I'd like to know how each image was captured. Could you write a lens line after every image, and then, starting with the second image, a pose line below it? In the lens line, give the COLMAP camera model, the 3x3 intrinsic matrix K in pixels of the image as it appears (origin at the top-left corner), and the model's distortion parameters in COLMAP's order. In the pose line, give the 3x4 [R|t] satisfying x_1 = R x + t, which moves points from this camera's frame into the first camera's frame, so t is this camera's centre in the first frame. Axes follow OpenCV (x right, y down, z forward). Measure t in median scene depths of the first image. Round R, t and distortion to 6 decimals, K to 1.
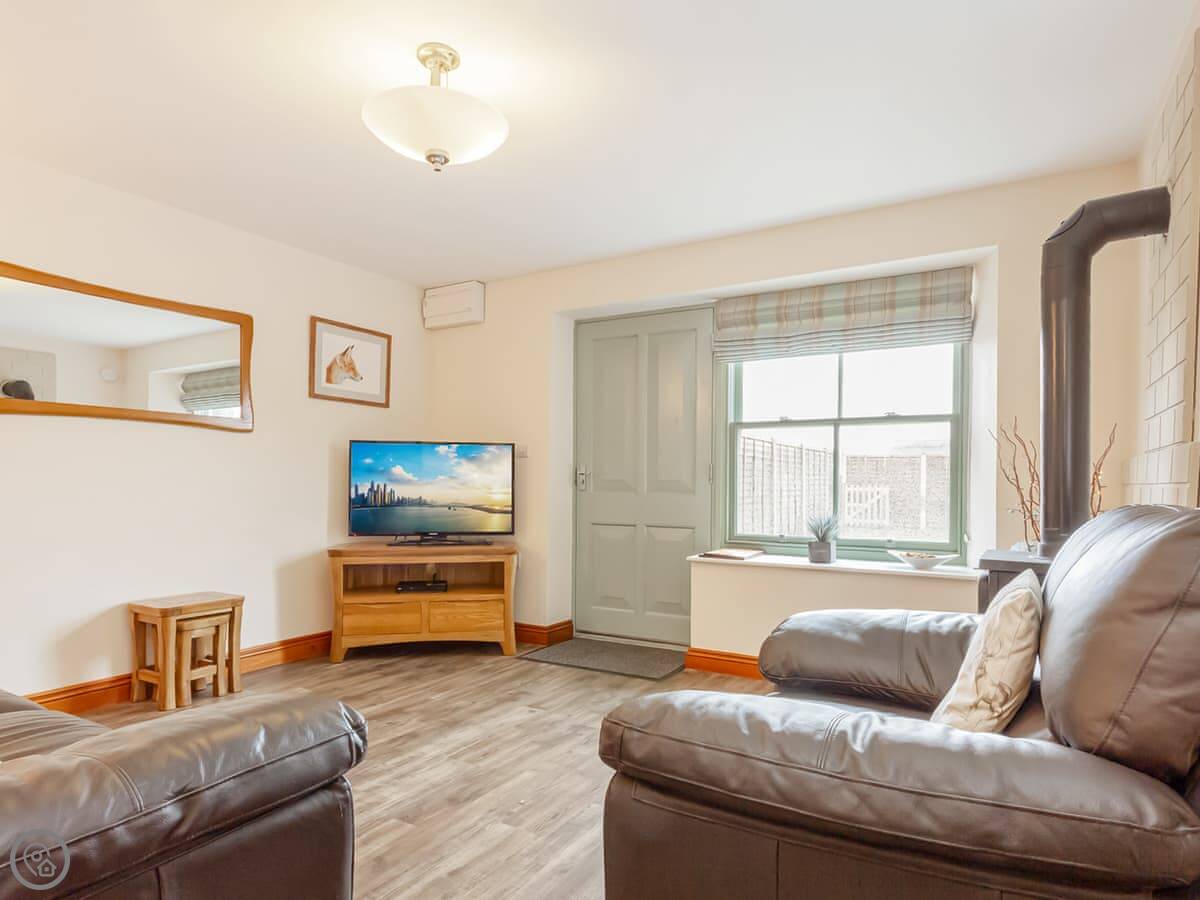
lens RADIAL K [[667.5, 0, 600.0], [0, 667.5, 450.0], [0, 0, 1]] dist [0.009846, -0.000098]
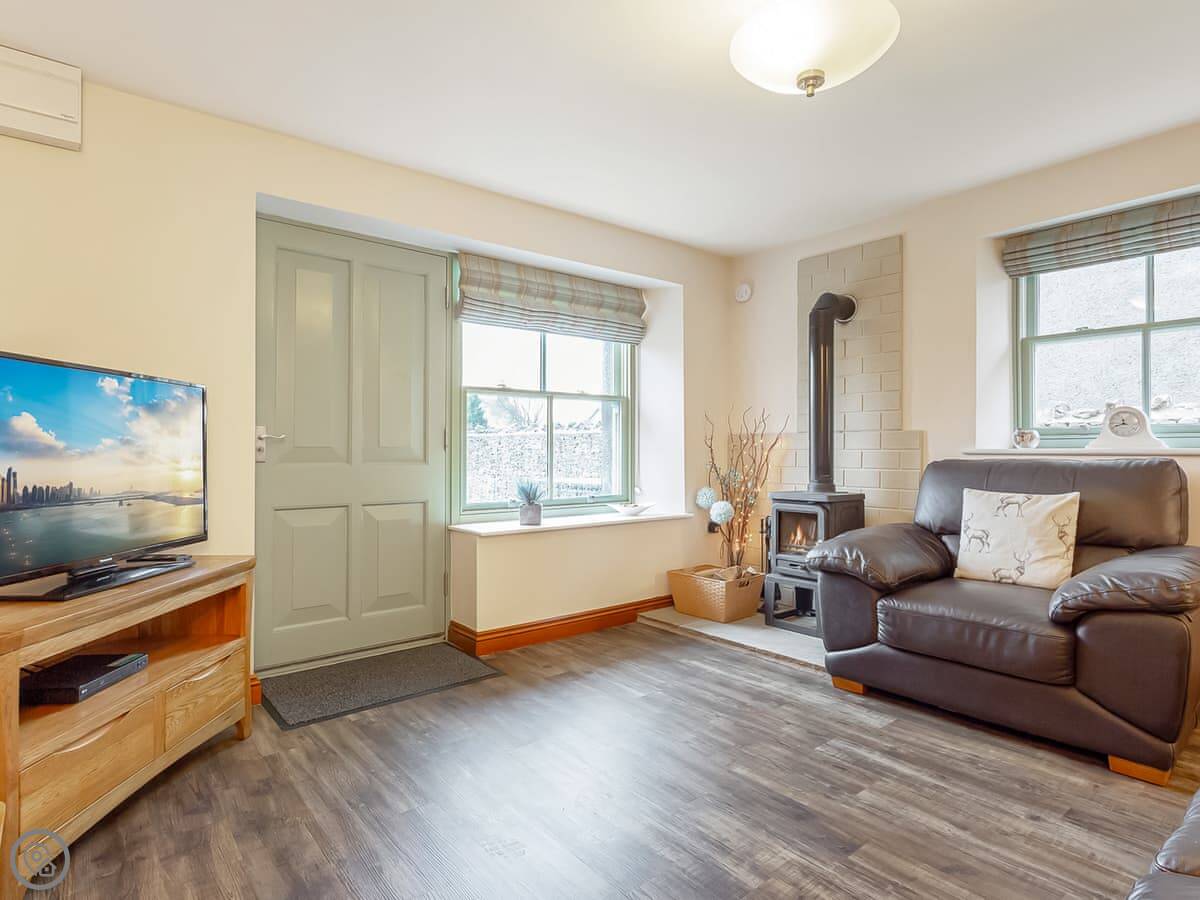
lens RADIAL K [[664.9, 0, 570.4], [0, 664.9, 430.9], [0, 0, 1]] dist [0.002942, 0.000907]
pose [[0.349712, 0.022313, 0.936591, -0.667184], [-0.049509, 0.998760, -0.005308, 0.021422], [-0.935548, -0.044514, 0.350383, 0.577581]]
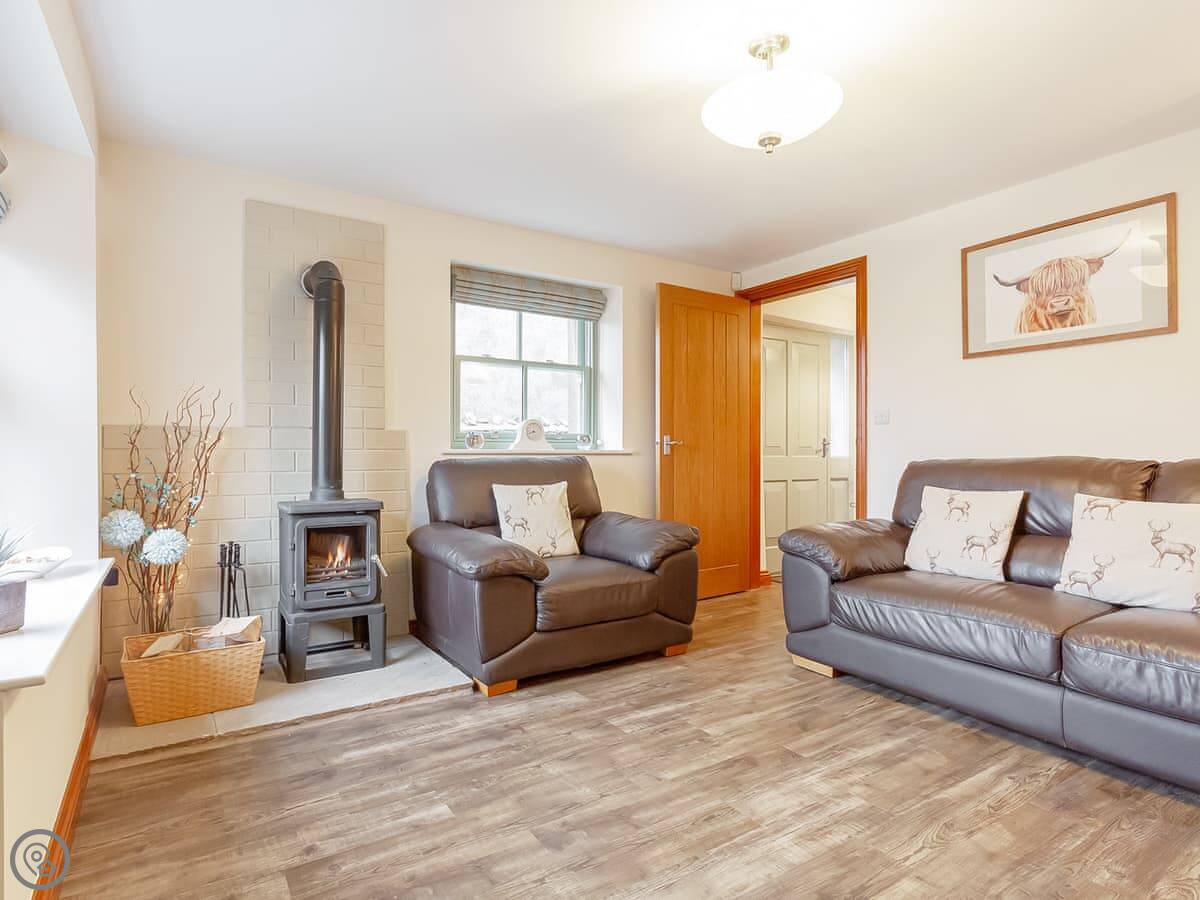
lens RADIAL K [[658.9, 0, 600.0], [0, 658.9, 450.0], [0, 0, 1]] dist [0.000263, 0.000485]
pose [[-0.910995, 0.000259, 0.412416, -0.244358], [-0.025343, 0.998075, -0.056609, 0.064029], [-0.411637, -0.062022, -0.909235, 1.175970]]
